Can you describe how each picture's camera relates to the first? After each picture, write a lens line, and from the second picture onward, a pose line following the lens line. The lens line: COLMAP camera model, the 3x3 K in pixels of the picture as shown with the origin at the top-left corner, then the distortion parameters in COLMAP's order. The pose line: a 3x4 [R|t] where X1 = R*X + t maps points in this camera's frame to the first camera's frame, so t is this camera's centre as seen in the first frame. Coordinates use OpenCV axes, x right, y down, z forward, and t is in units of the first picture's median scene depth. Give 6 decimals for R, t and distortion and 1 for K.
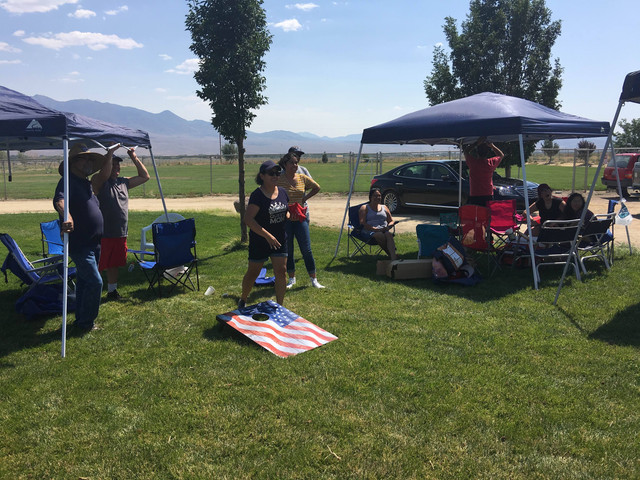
lens RADIAL K [[551.7, 0, 321.7], [0, 551.7, 238.4], [0, 0, 1]] dist [0.069935, -0.117997]
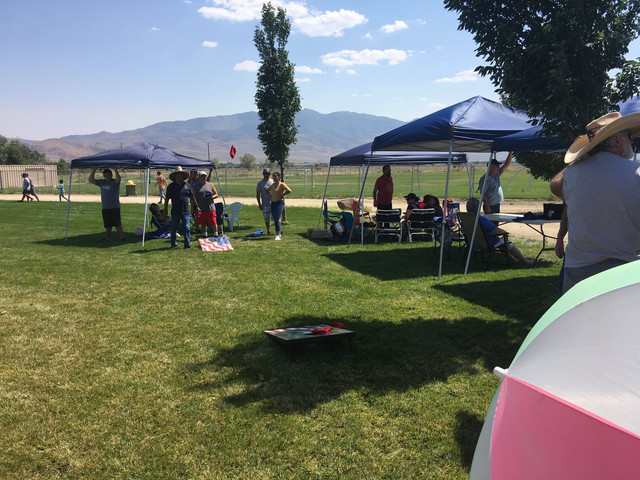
lens RADIAL K [[551.7, 0, 321.3], [0, 551.7, 240.3], [0, 0, 1]] dist [0.069935, -0.117997]
pose [[0.895890, 0.064067, -0.439633, 1.365150], [-0.067900, 0.997667, 0.007020, 0.086449], [0.439057, 0.023562, 0.898150, -0.939764]]
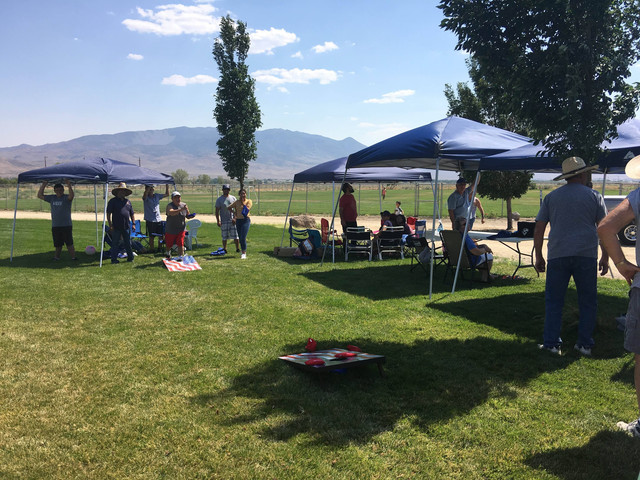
lens RADIAL K [[551.7, 0, 322.6], [0, 551.7, 243.7], [0, 0, 1]] dist [0.069935, -0.117997]
pose [[0.944198, 0.049901, -0.325577, 1.194069], [-0.061524, 0.997780, -0.025493, 0.091103], [0.323582, 0.044102, 0.945172, -0.959727]]
